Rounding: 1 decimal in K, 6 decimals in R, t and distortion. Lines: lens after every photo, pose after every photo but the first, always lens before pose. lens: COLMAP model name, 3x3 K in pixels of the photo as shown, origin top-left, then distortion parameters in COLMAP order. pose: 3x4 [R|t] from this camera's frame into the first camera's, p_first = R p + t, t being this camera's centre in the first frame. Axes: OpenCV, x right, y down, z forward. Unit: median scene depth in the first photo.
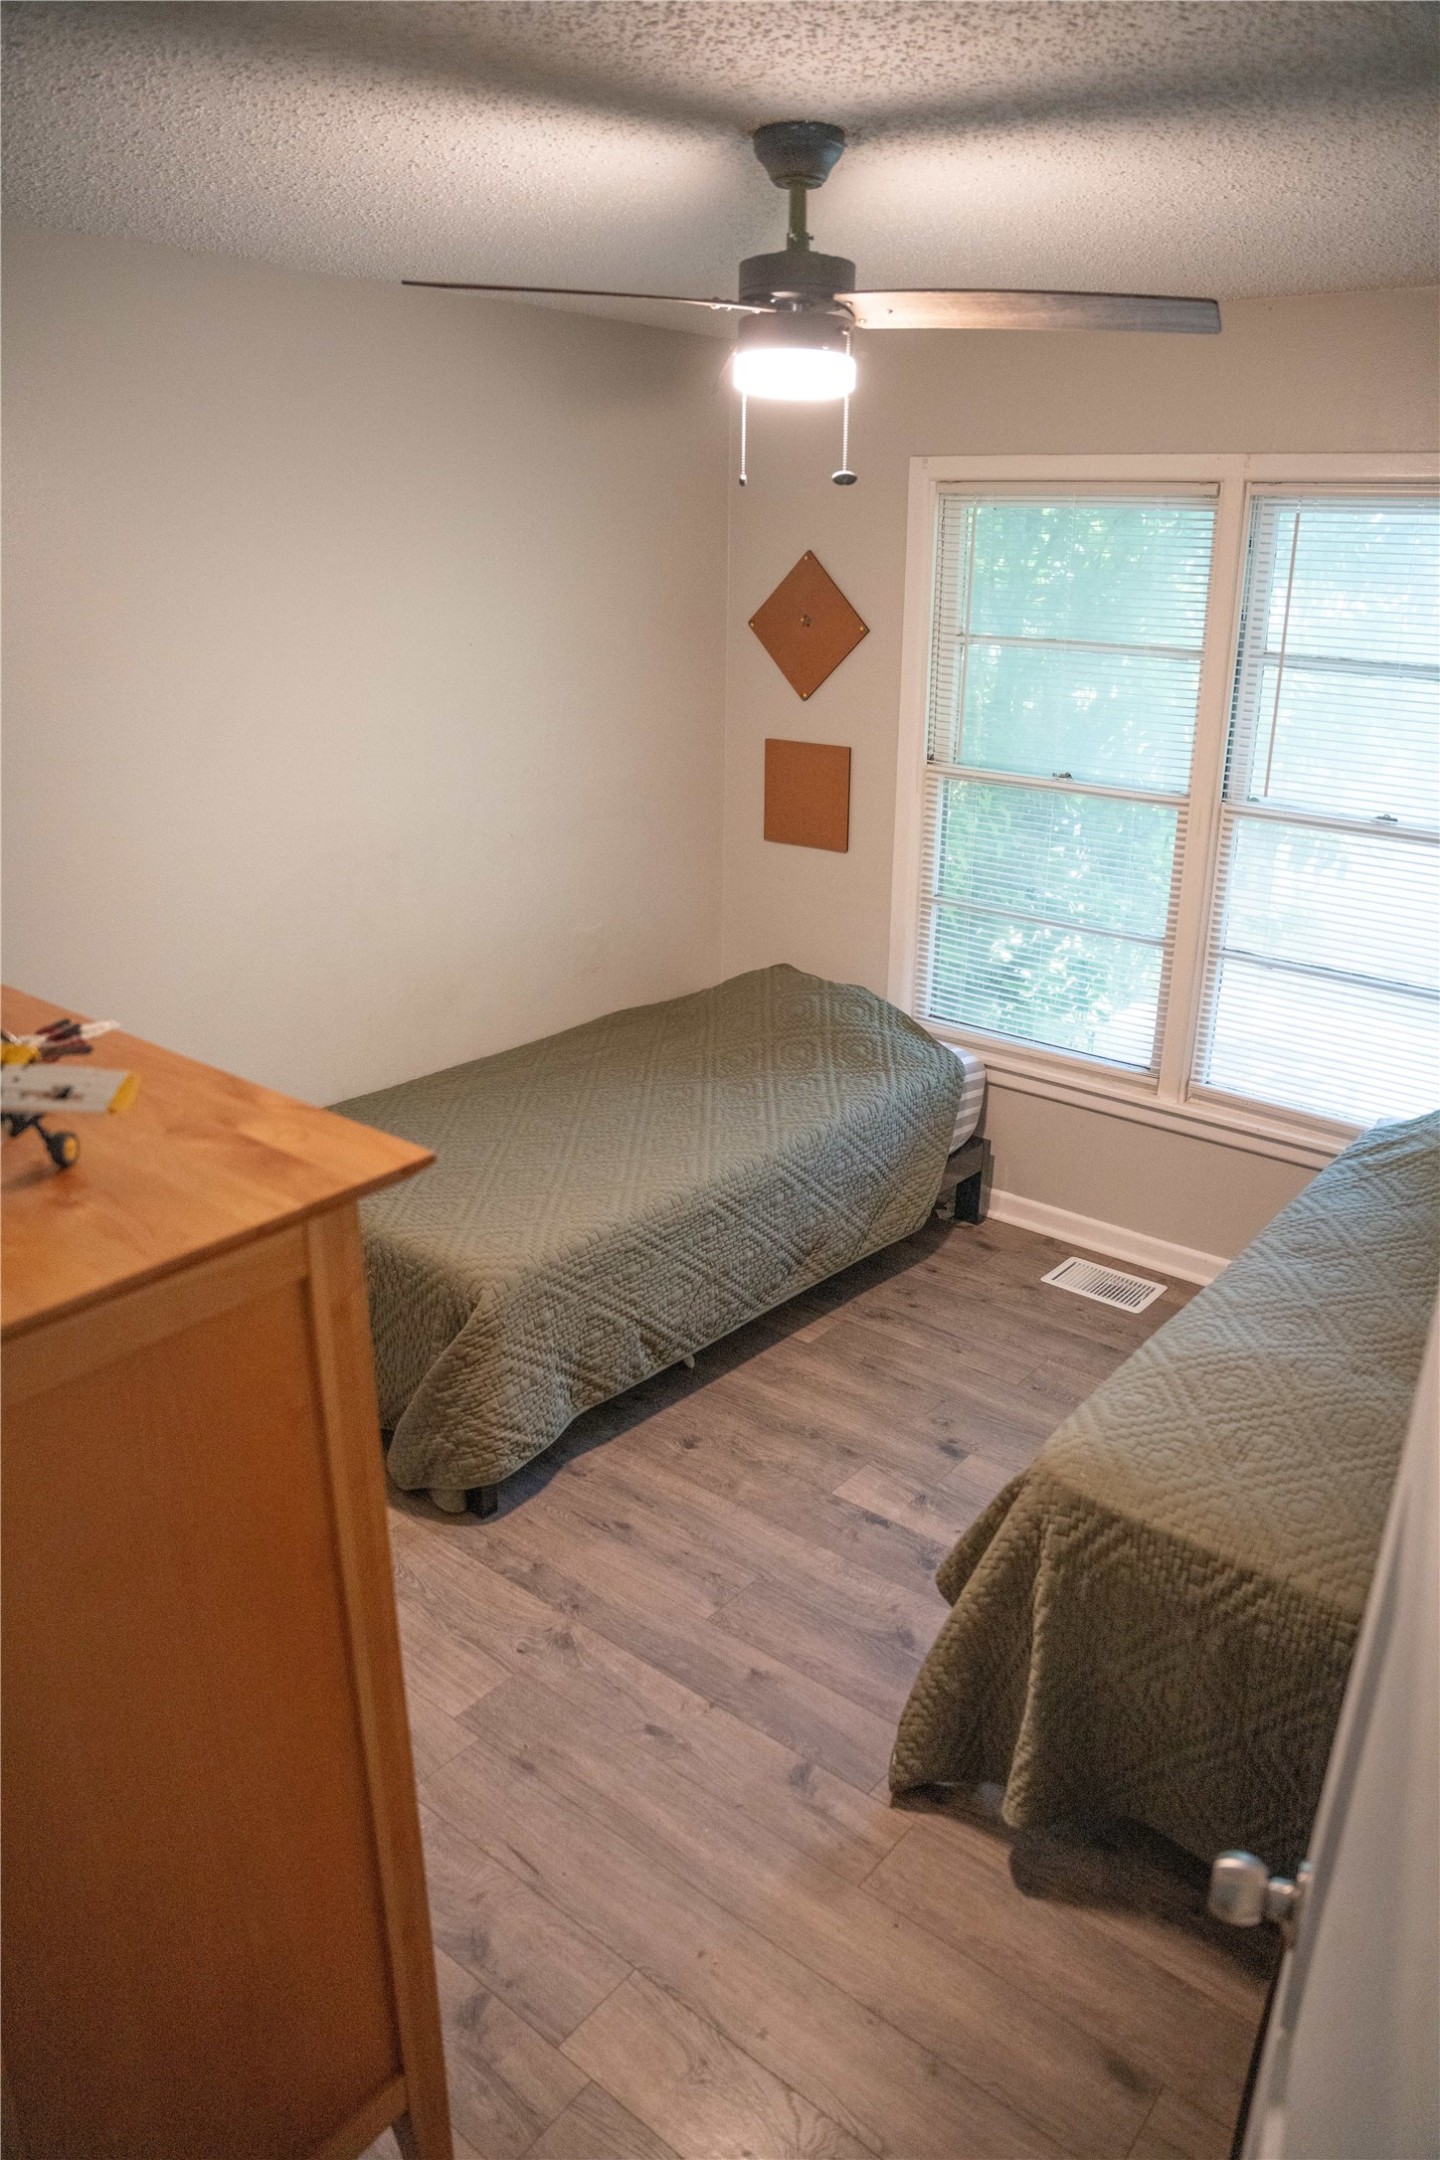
lens RADIAL K [[1490.5, 0, 720.0], [0, 1490.5, 1080.0], [0, 0, 1]] dist [-0.177722, 0.126655]
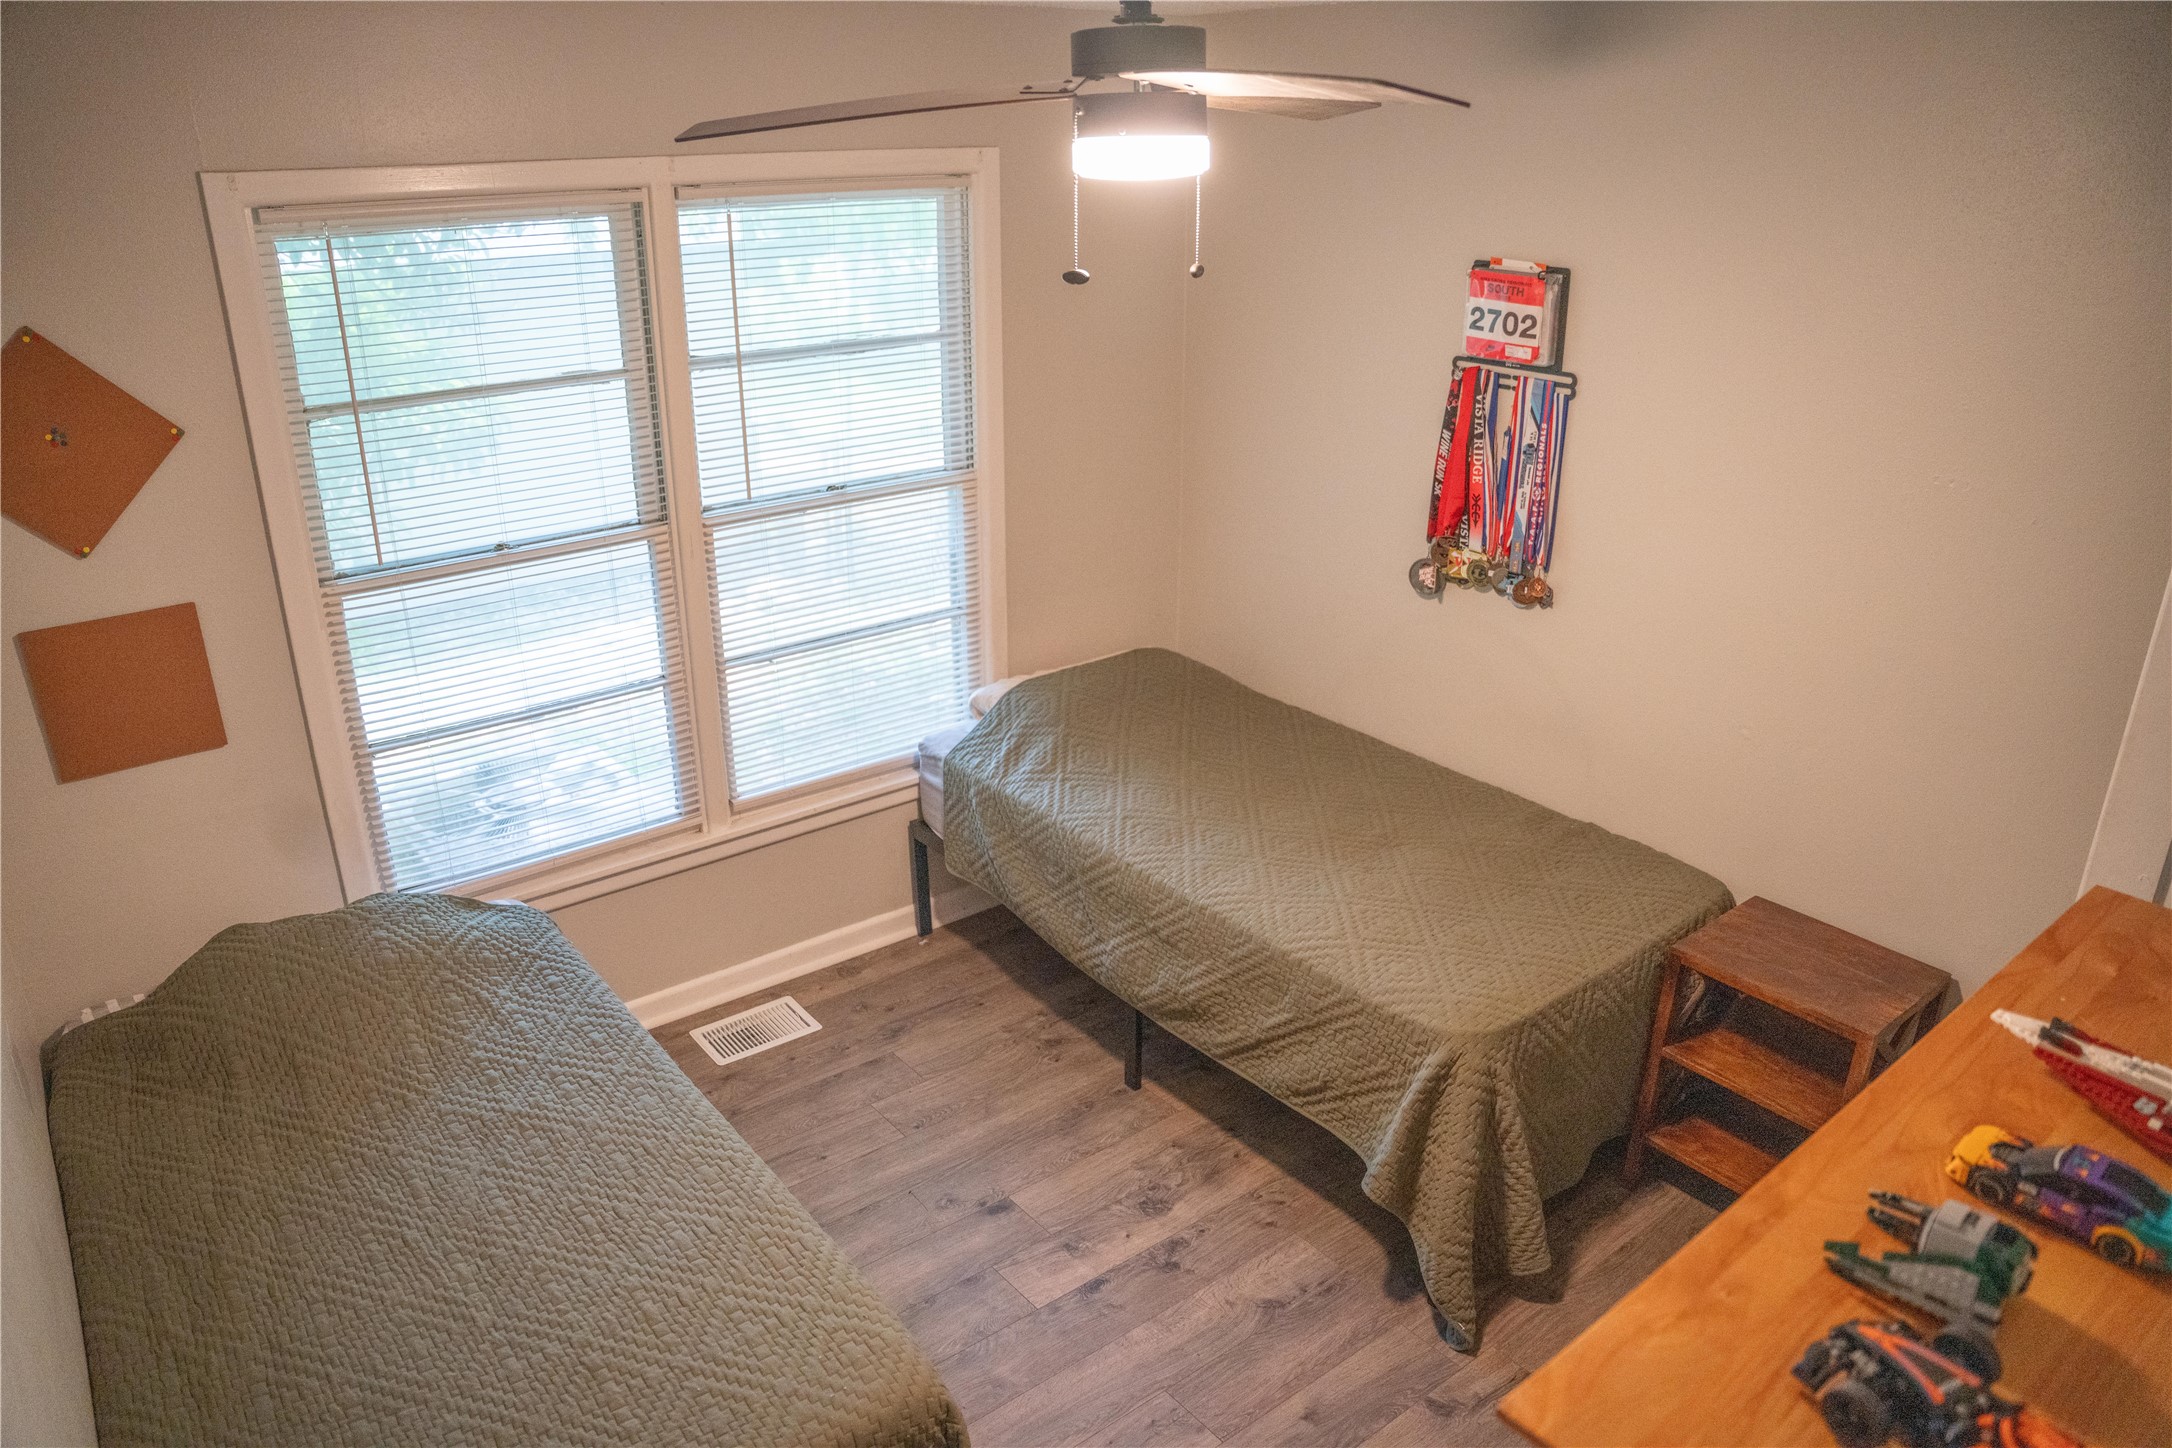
lens RADIAL K [[1498.8, 0, 1086.0], [0, 1498.8, 724.0], [0, 0, 1]] dist [-0.177722, 0.126655]
pose [[0.214114, -0.378004, 0.900704, -0.513385], [0.341812, 0.892785, 0.293425, -0.262840], [-0.915052, 0.245045, 0.320364, 0.483534]]
